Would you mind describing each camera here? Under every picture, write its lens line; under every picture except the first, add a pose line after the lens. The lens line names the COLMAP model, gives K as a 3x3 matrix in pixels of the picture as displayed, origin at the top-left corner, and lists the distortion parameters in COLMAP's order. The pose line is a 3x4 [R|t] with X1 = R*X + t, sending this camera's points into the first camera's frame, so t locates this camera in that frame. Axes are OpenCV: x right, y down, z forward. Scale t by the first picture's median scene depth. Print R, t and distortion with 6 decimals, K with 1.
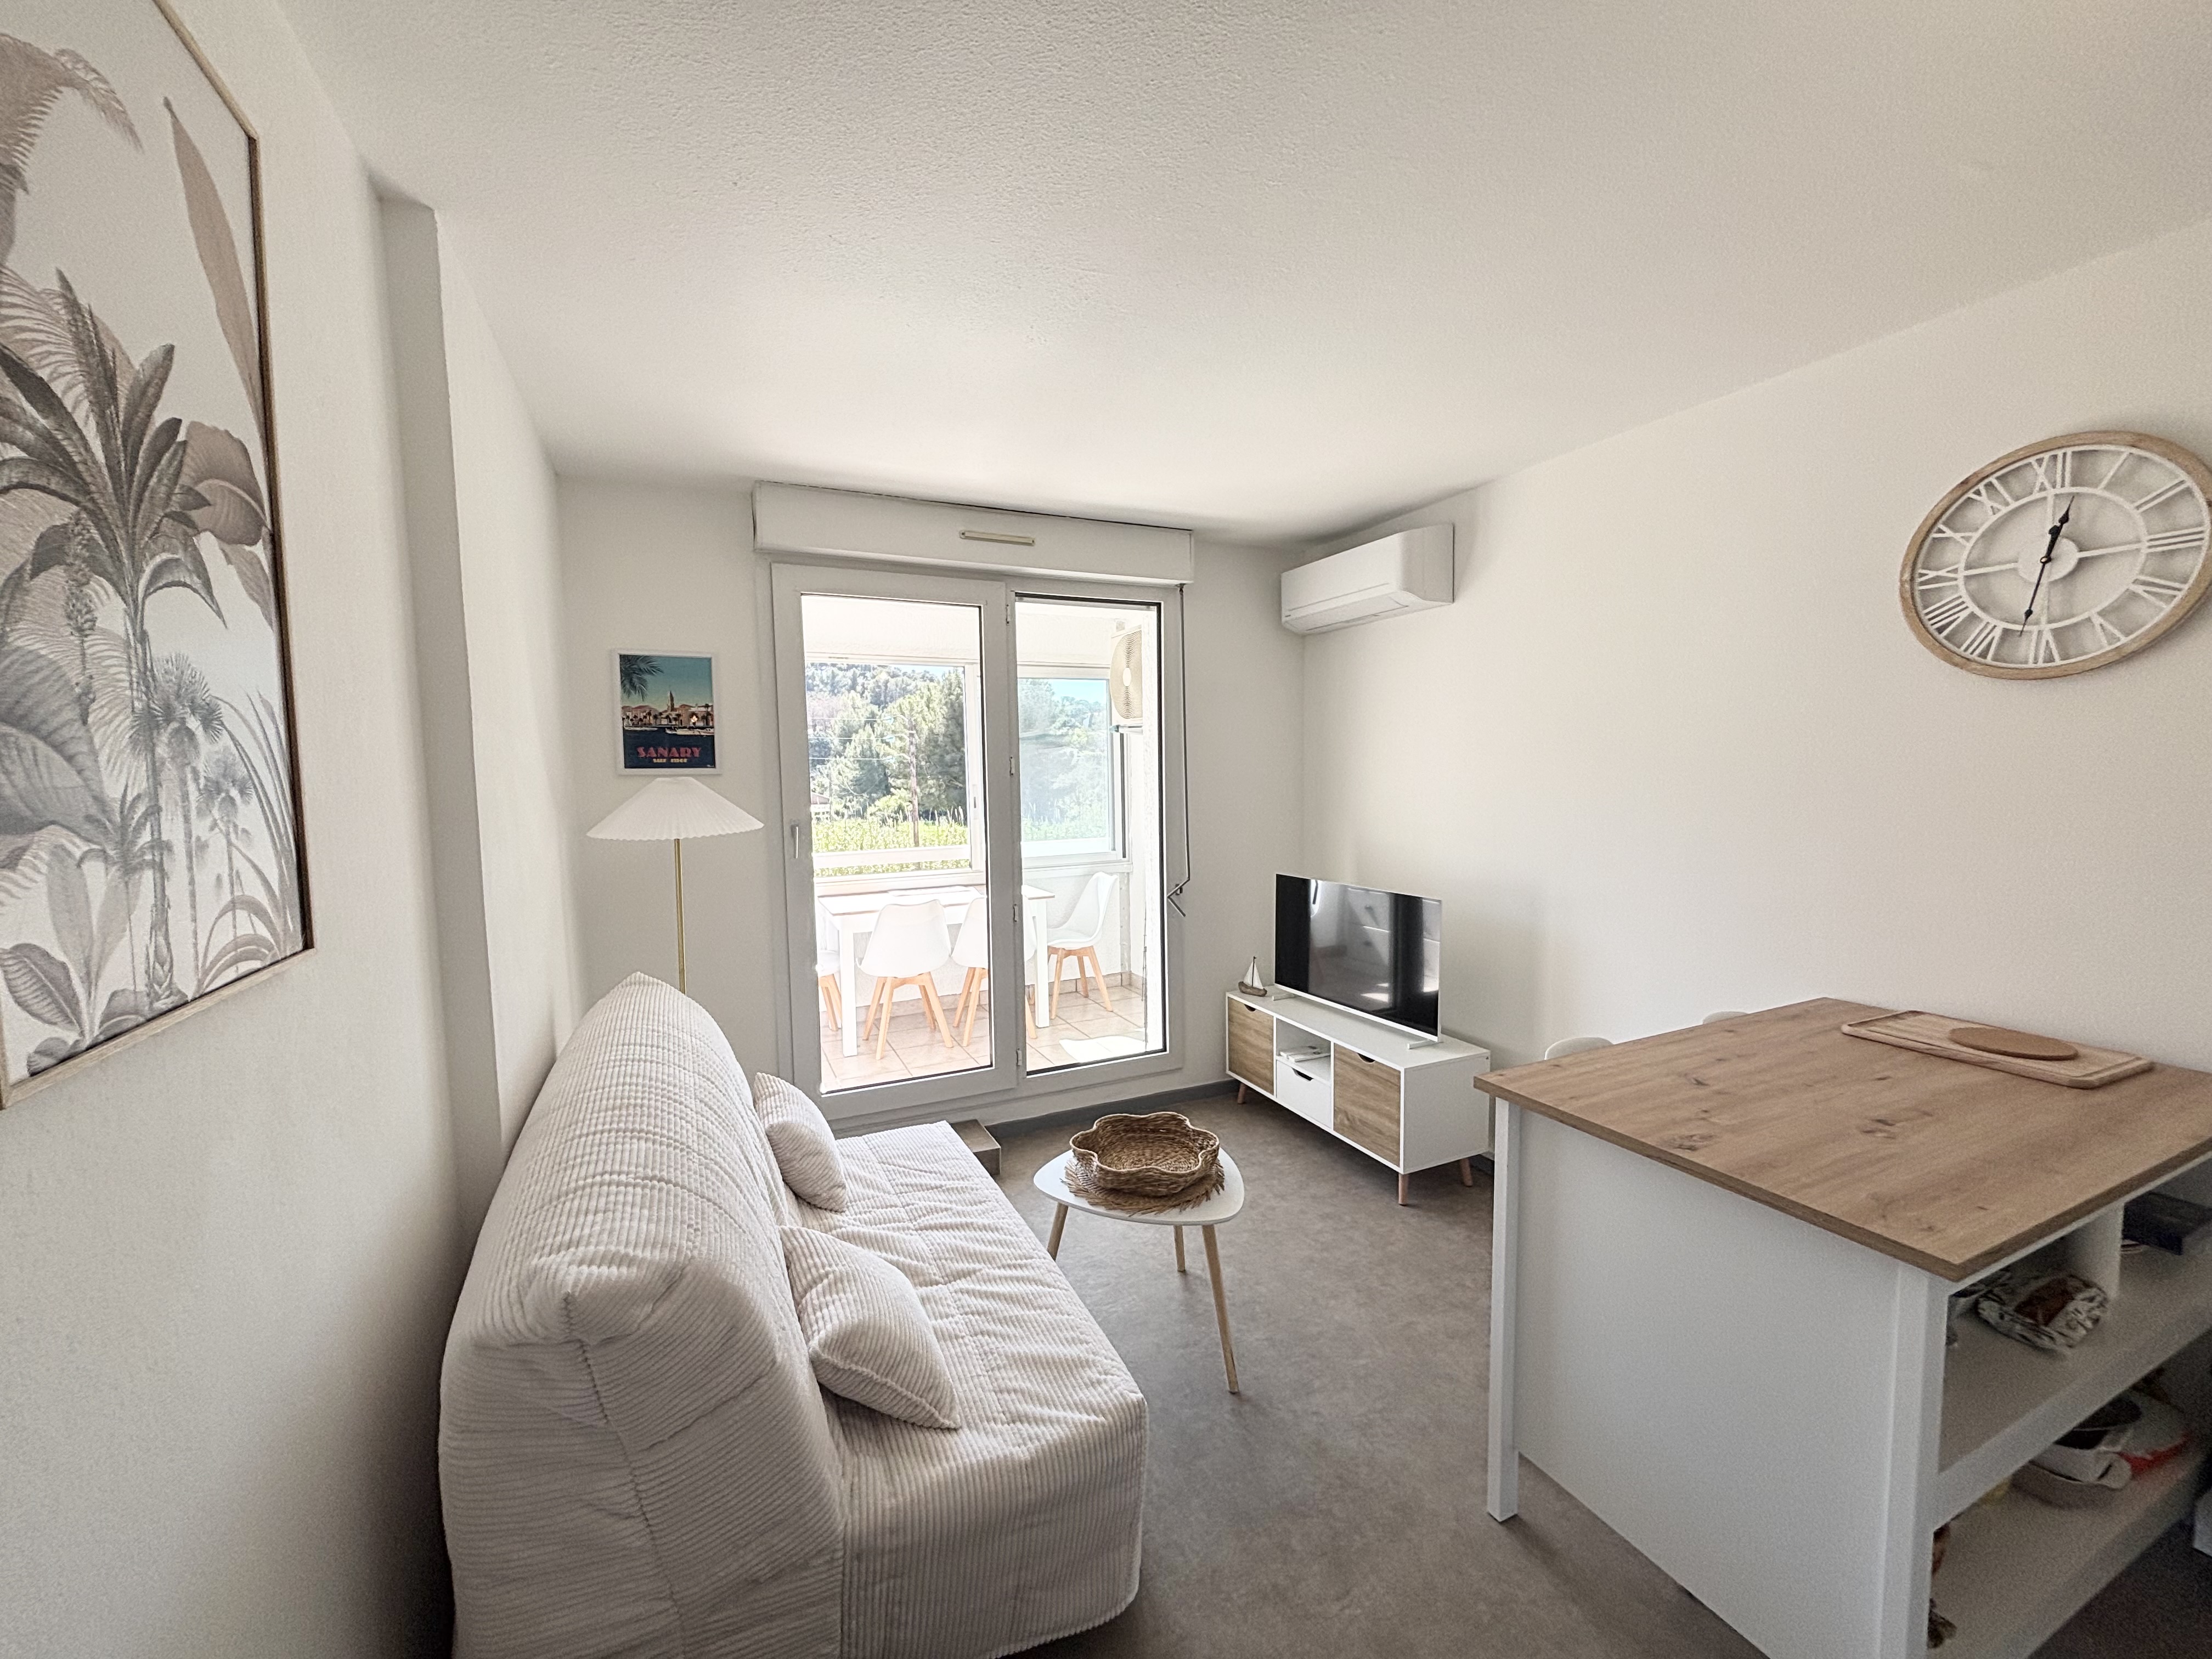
lens RADIAL K [[887.8, 0, 1106.0], [0, 887.8, 829.5], [0, 0, 1]] dist [-0.000237, -0.000094]
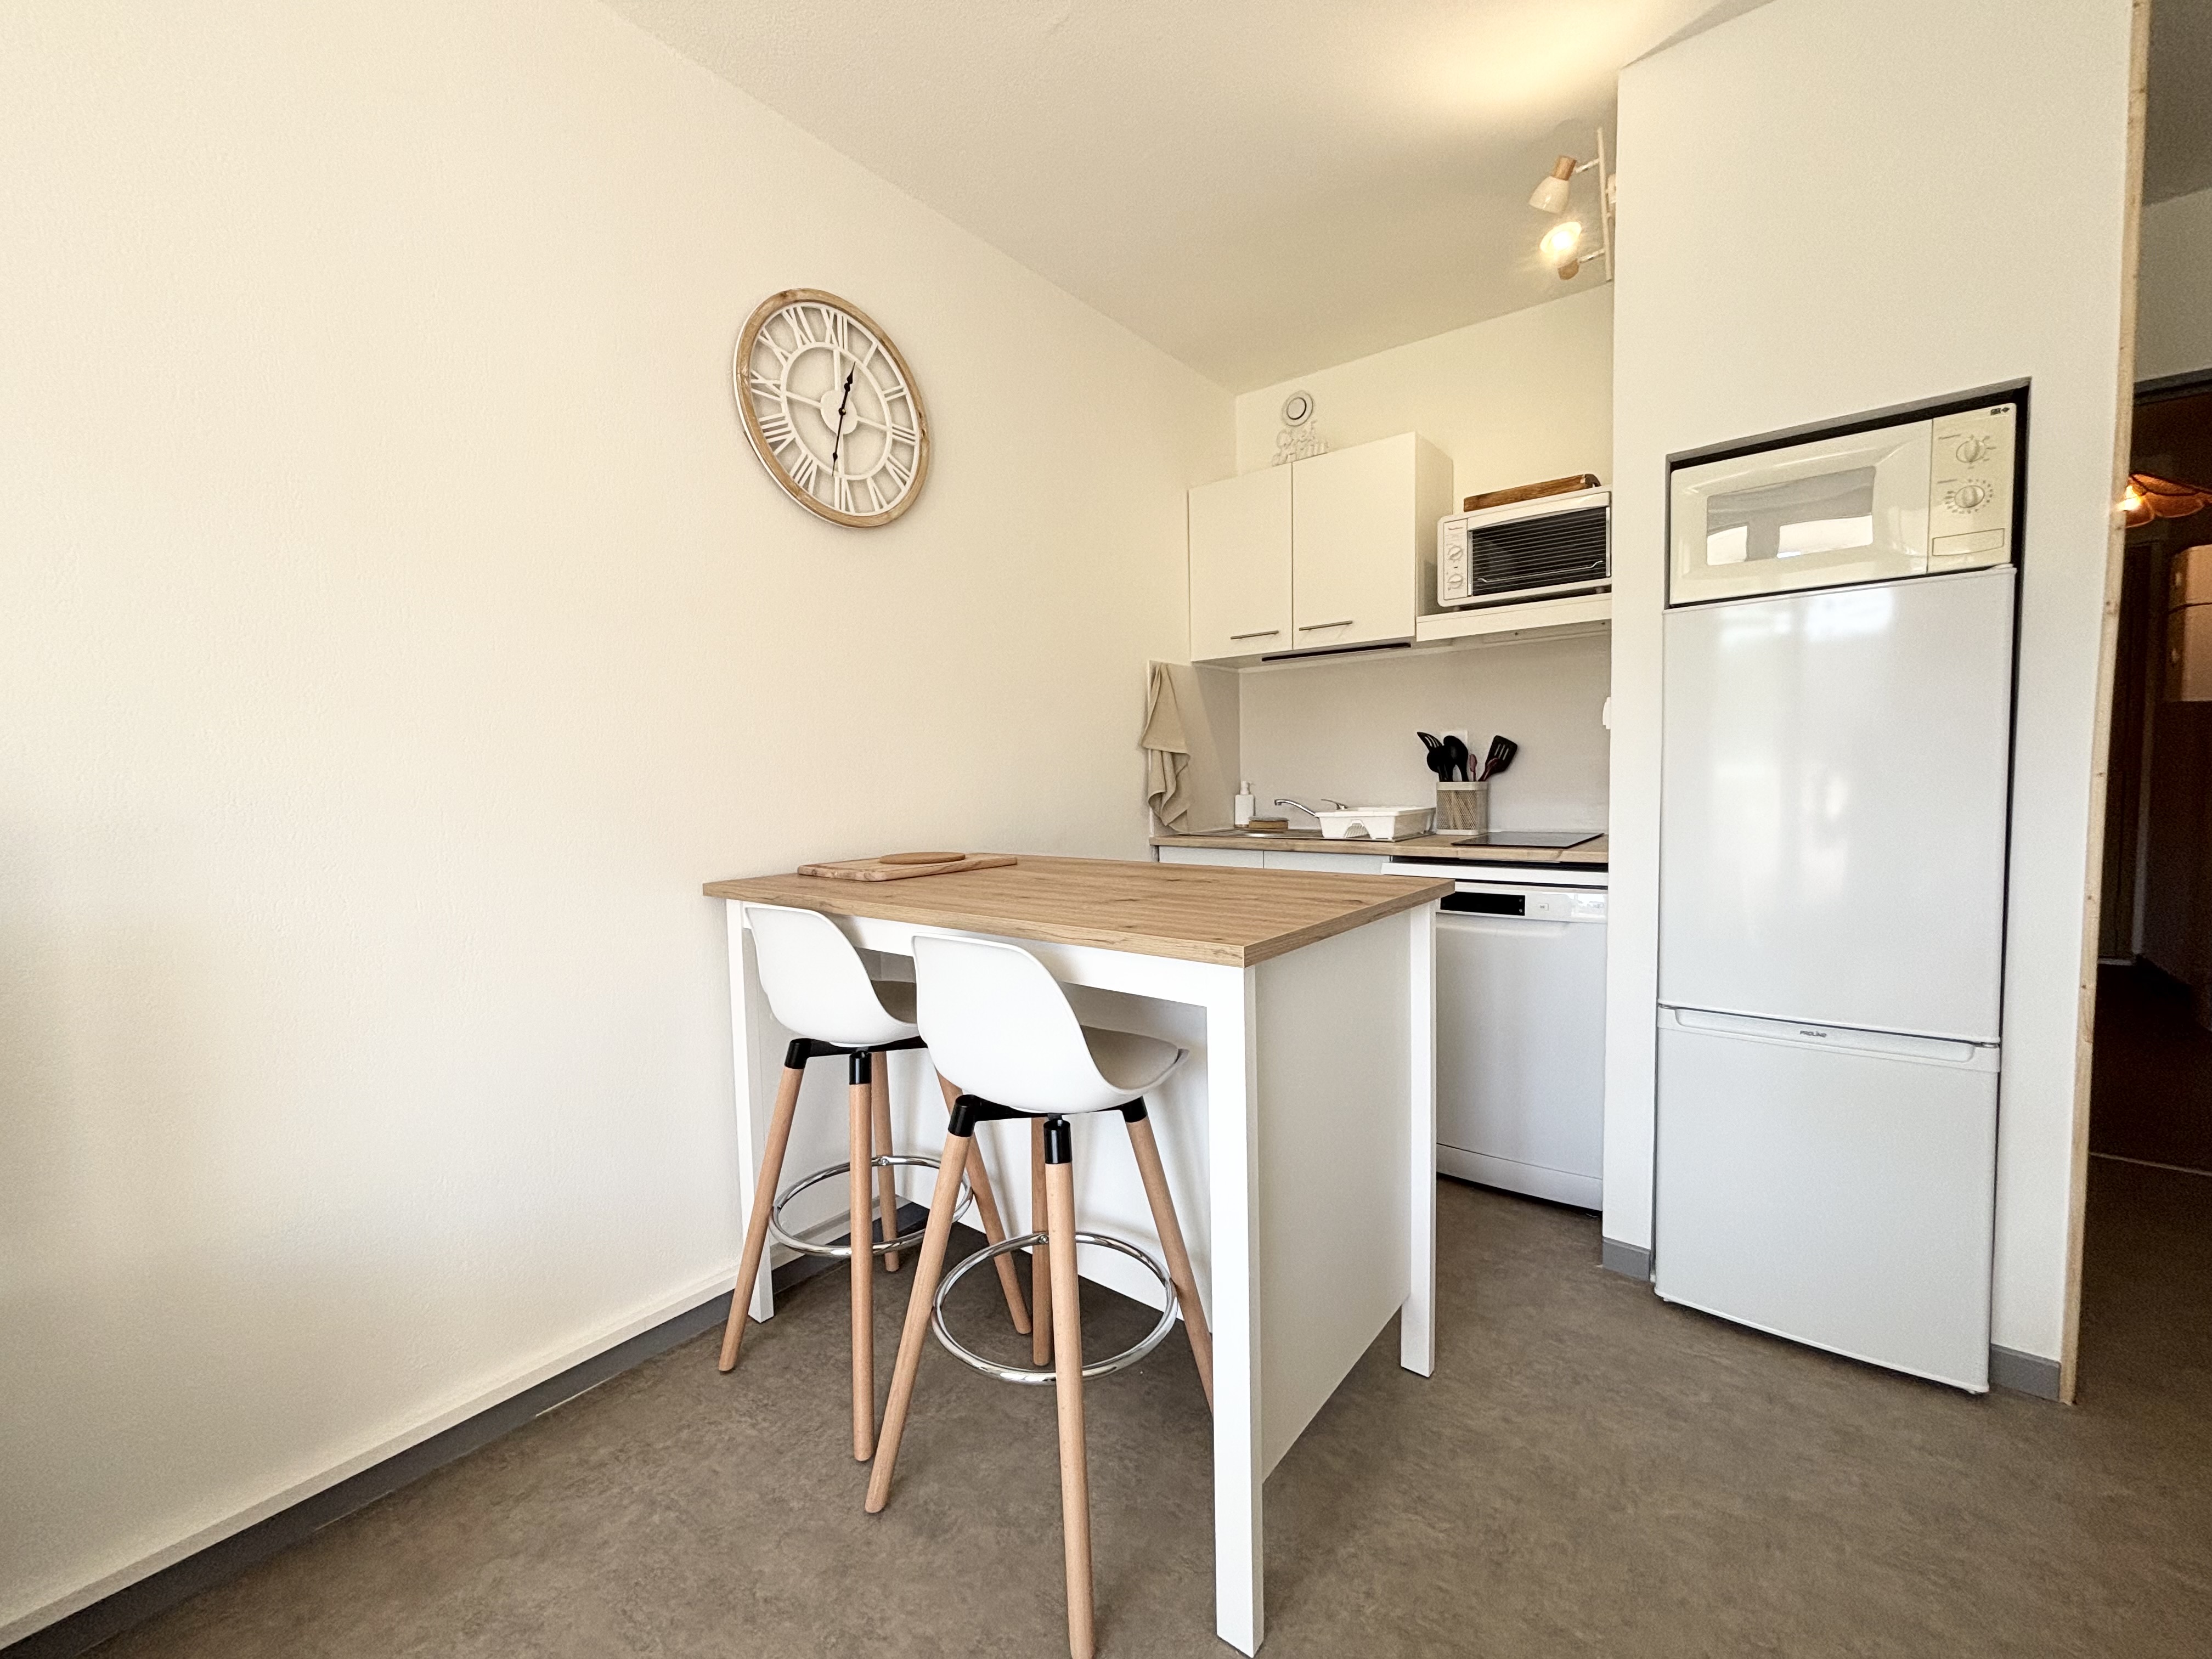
lens RADIAL K [[896.3, 0, 1103.2], [0, 896.3, 827.7], [0, 0, 1]] dist [-0.004321, 0.000163]
pose [[-0.445231, -0.025401, 0.895055, -0.058593], [0.094529, 0.992678, 0.075194, 0.147519], [-0.890412, 0.118087, -0.439570, 1.307348]]
